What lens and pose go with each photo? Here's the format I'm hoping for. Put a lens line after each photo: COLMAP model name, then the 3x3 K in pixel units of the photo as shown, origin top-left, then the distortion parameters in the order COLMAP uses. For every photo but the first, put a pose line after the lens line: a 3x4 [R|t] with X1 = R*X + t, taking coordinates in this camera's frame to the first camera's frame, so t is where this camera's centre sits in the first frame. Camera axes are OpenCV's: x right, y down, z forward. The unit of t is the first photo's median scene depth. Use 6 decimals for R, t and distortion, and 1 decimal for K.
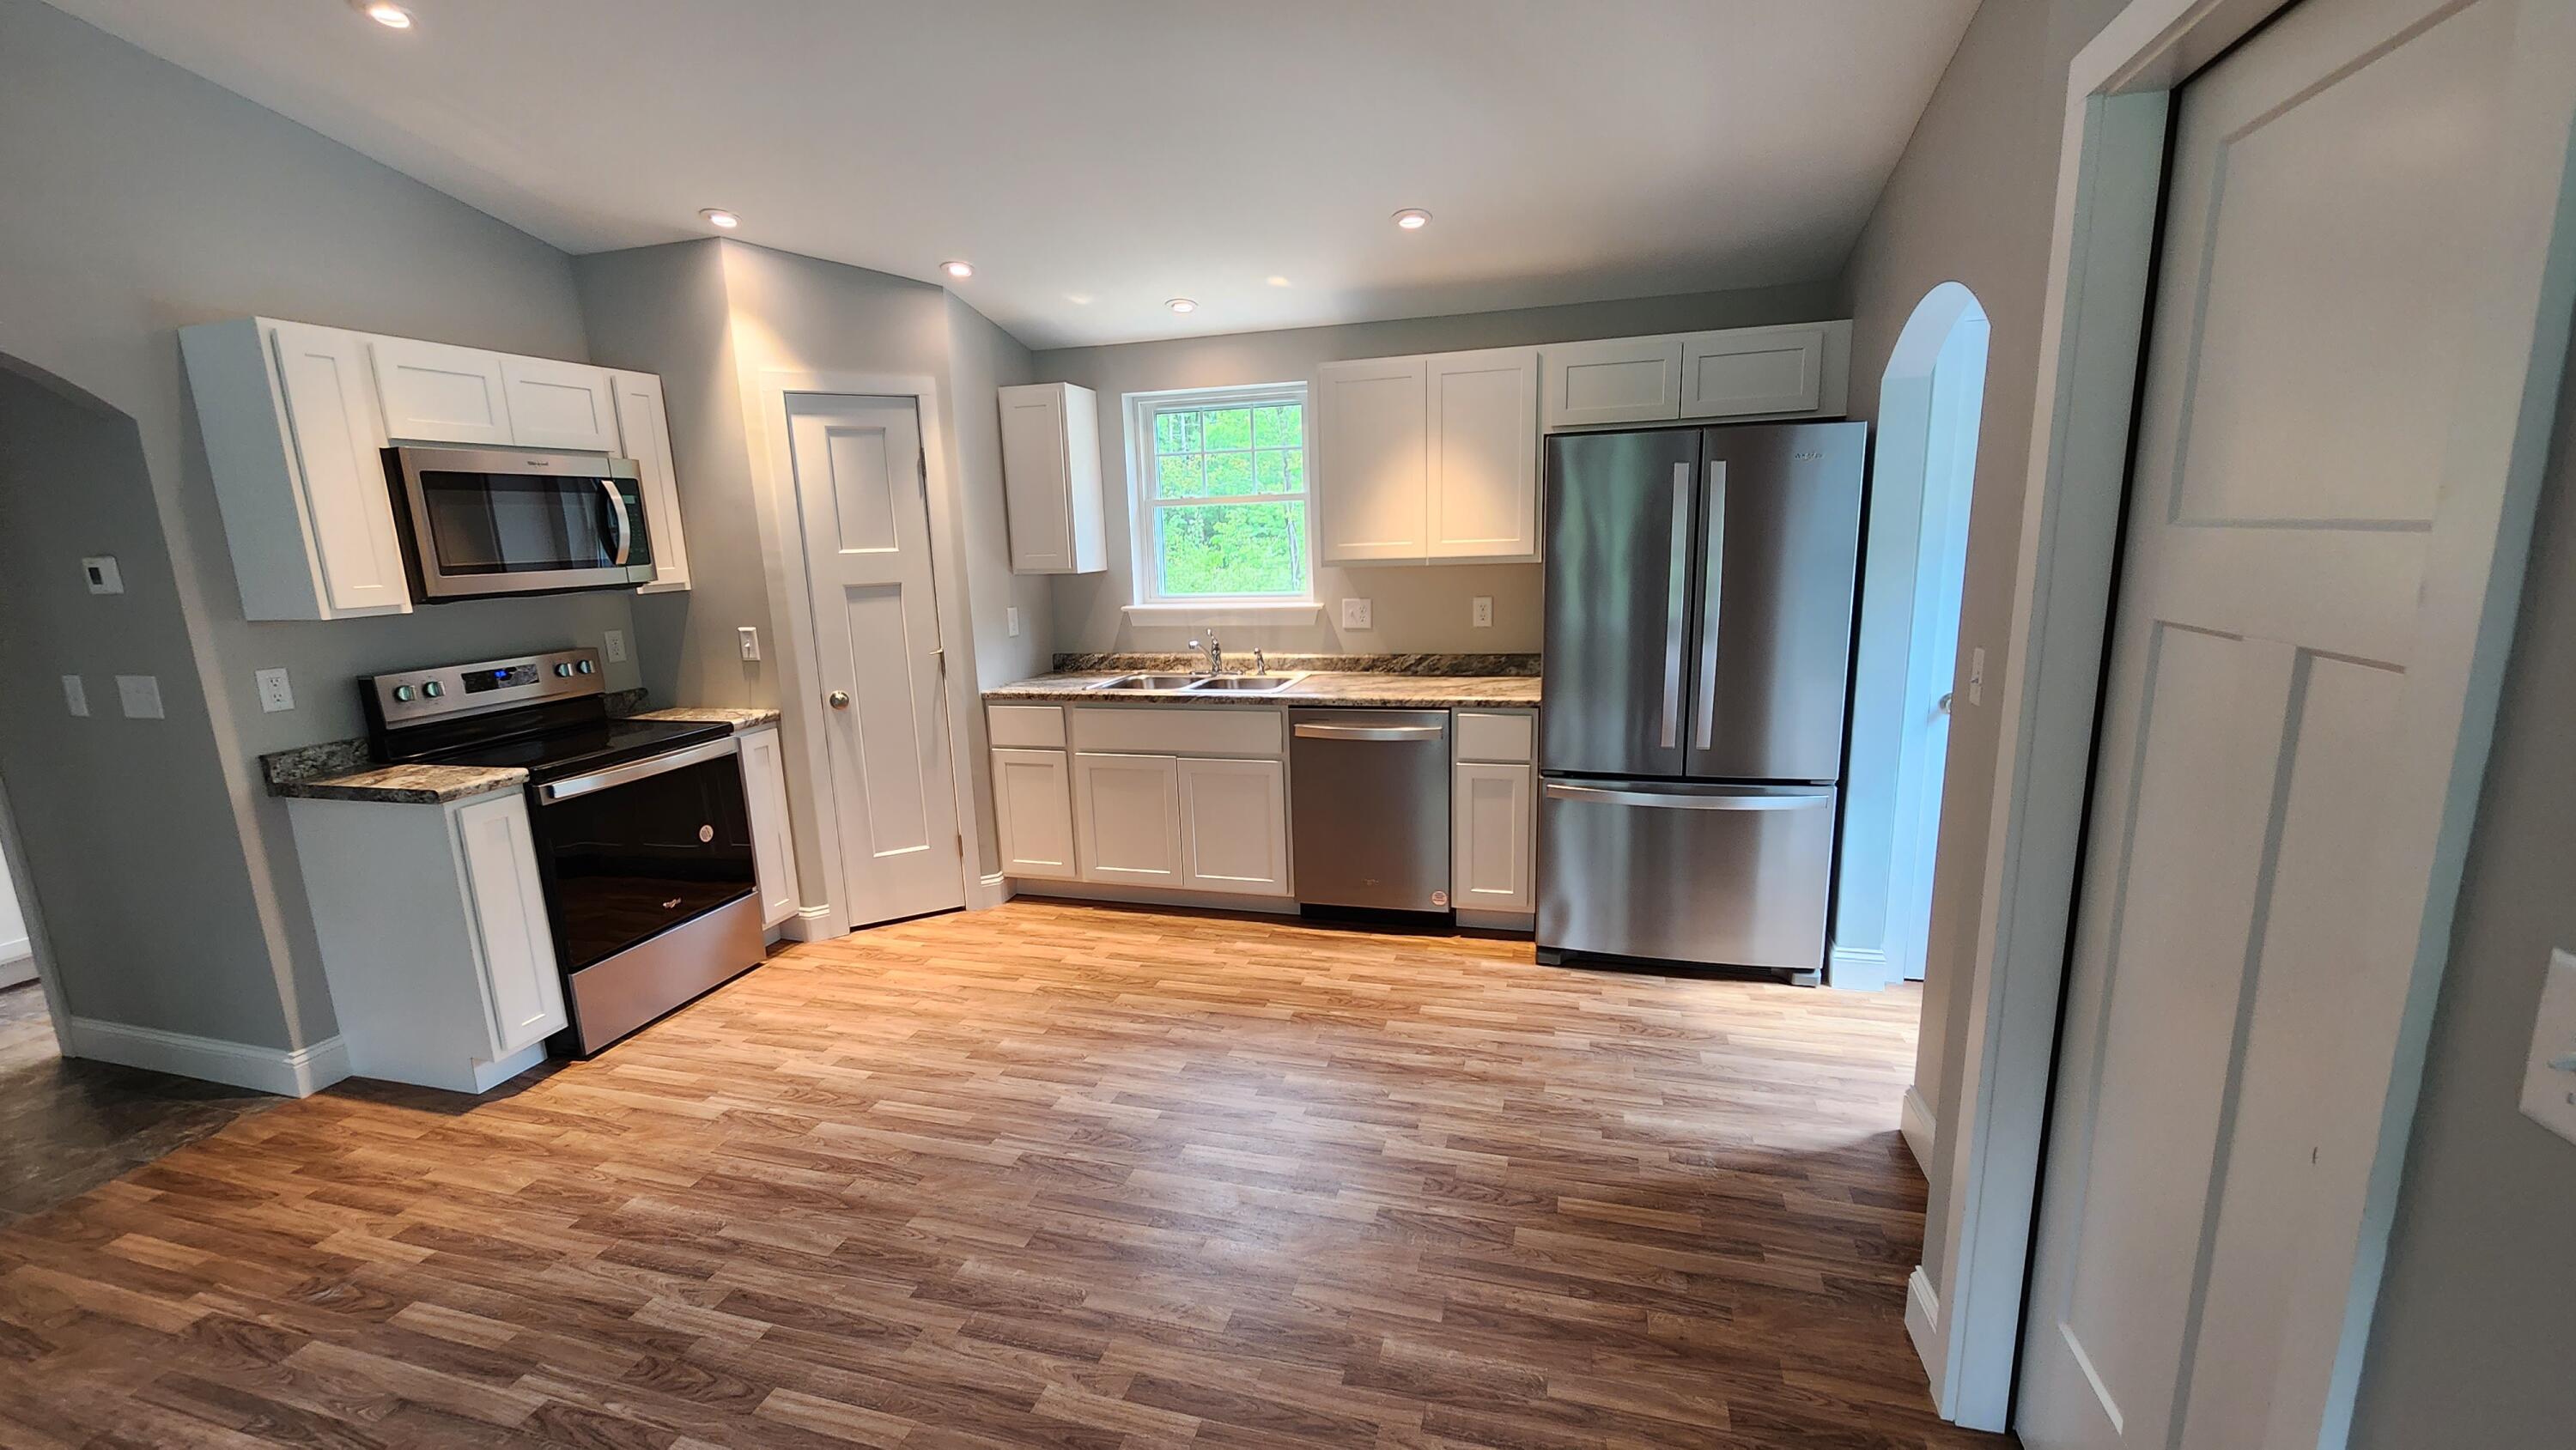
lens RADIAL K [[1087.5, 0, 1277.5], [0, 1087.5, 741.5], [0, 0, 1]] dist [-0.000113, 0.000213]
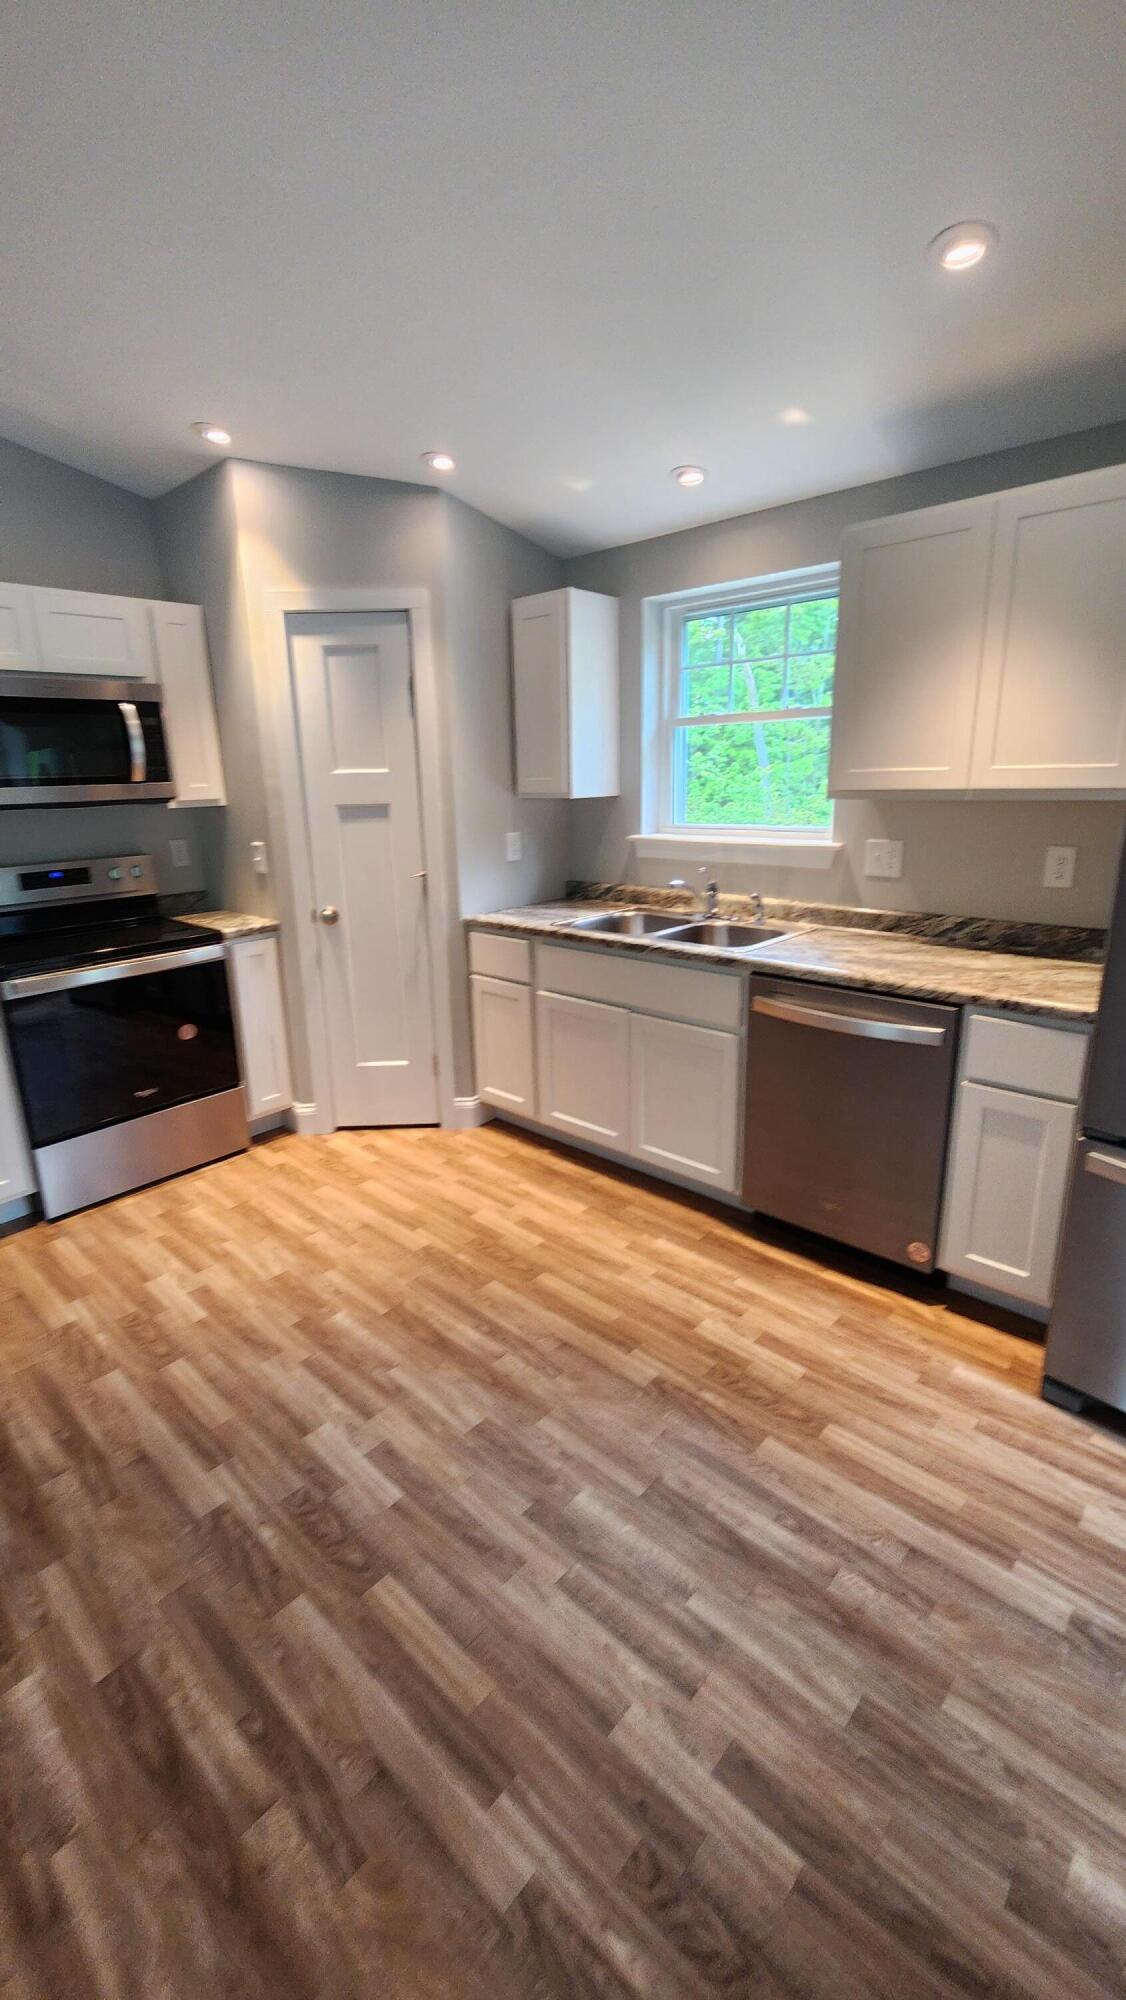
lens RADIAL K [[844.4, 0, 547.2], [0, 844.4, 989.0], [0, 0, 1]] dist [-0.000113, 0.000213]
pose [[0.892483, 0.122259, -0.434197, 0.155832], [-0.090791, 0.991557, 0.092579, -0.067384], [0.441850, -0.043204, 0.896048, 0.387642]]
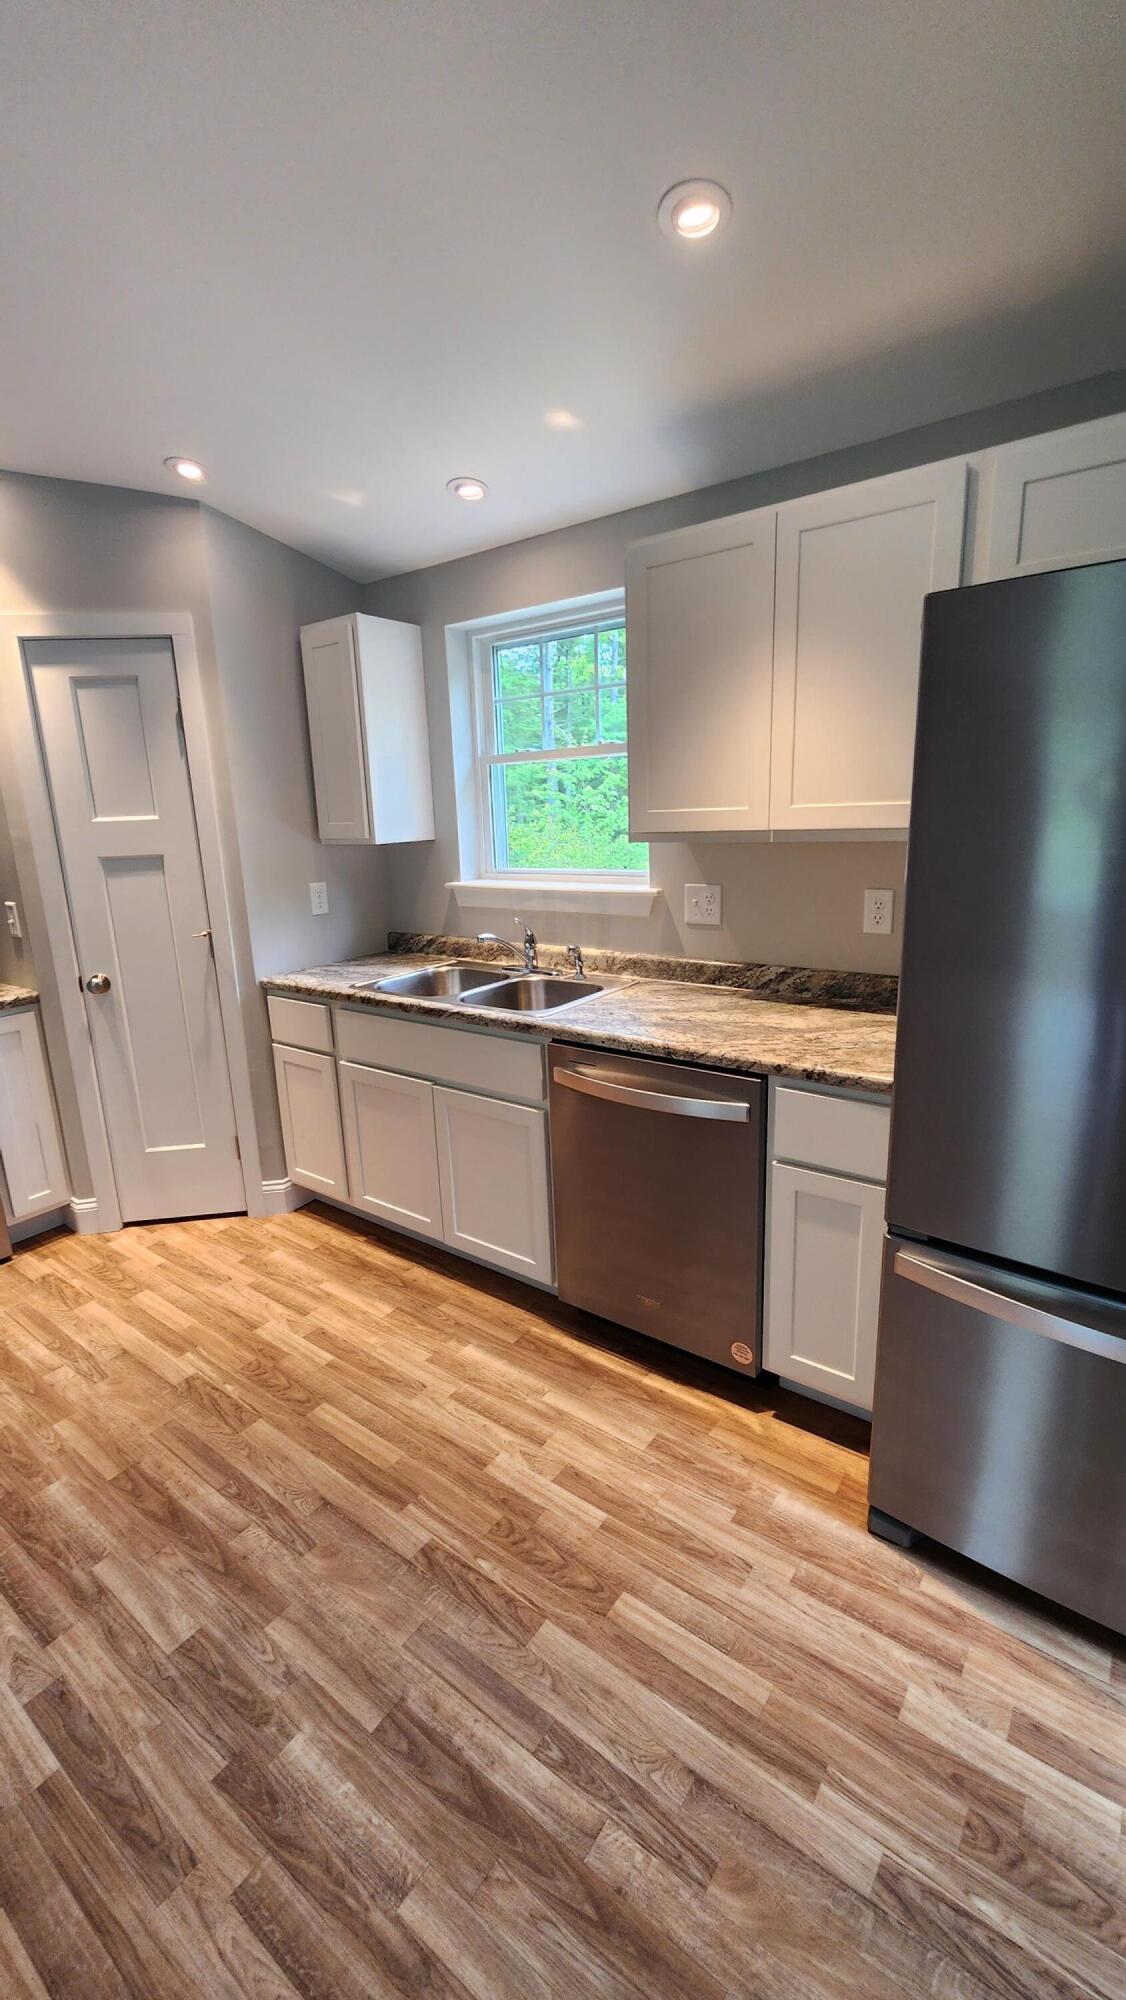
lens RADIAL K [[844.4, 0, 540.4], [0, 844.4, 994.9], [0, 0, 1]] dist [-0.000113, 0.000213]
pose [[0.933122, 0.074371, -0.351784, 0.205558], [-0.059042, 0.996787, 0.054119, -0.095182], [0.354679, -0.029729, 0.934515, 0.502547]]
